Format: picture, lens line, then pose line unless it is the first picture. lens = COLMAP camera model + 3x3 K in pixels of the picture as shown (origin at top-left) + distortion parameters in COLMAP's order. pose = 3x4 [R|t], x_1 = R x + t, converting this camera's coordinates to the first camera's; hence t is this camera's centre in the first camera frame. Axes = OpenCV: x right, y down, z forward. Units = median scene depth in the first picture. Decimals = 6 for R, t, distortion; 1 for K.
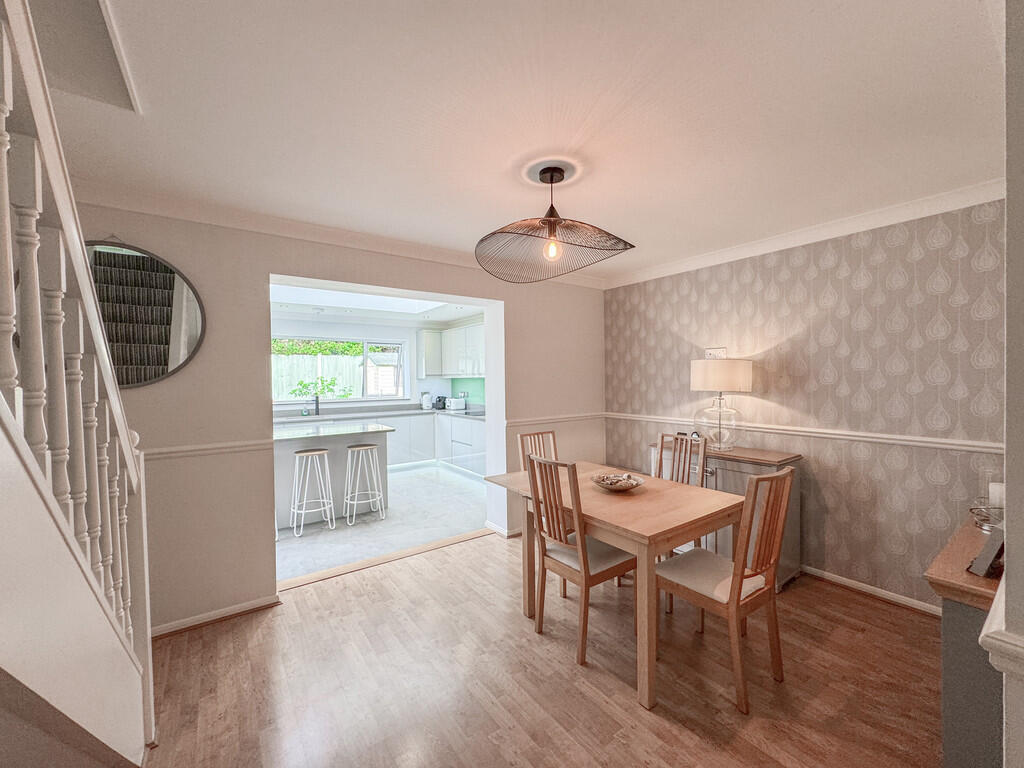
lens RADIAL K [[412.0, 0, 512.0], [0, 412.0, 384.0], [0, 0, 1]] dist [-0.000881, -0.000093]
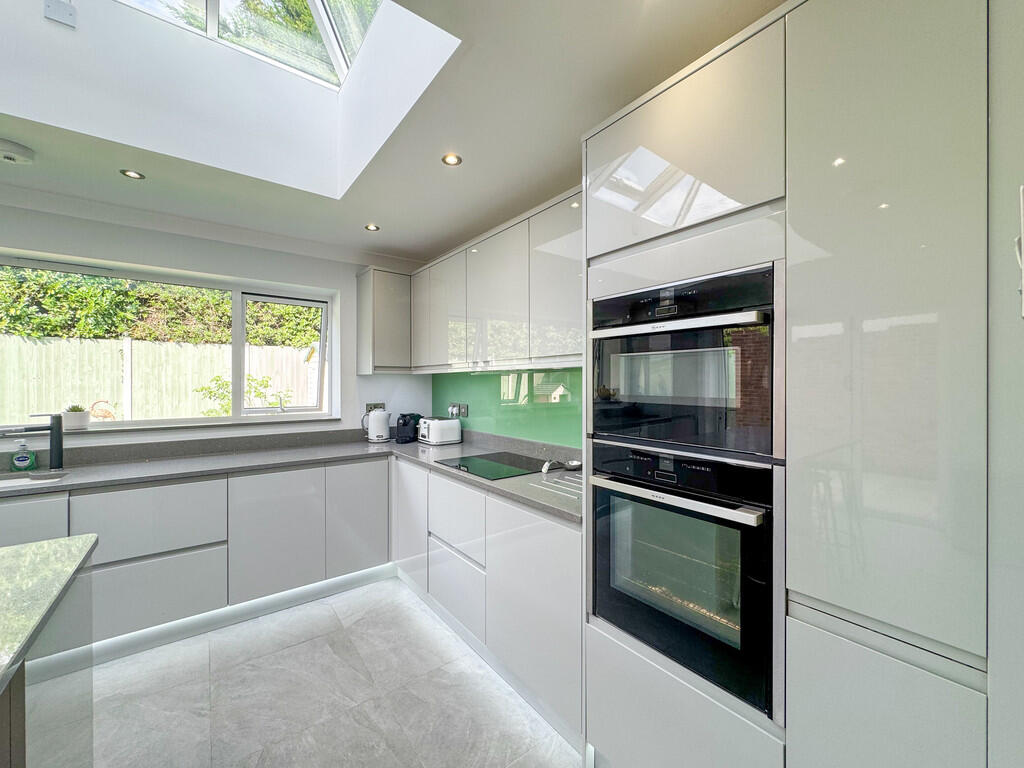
lens RADIAL K [[412.0, 0, 512.0], [0, 412.0, 384.0], [0, 0, 1]] dist [-0.000881, -0.000093]
pose [[0.998789, 0.012229, 0.047662, -0.079970], [-0.011589, 0.999839, -0.013674, 0.001558], [-0.047822, 0.013105, 0.998770, 0.538307]]
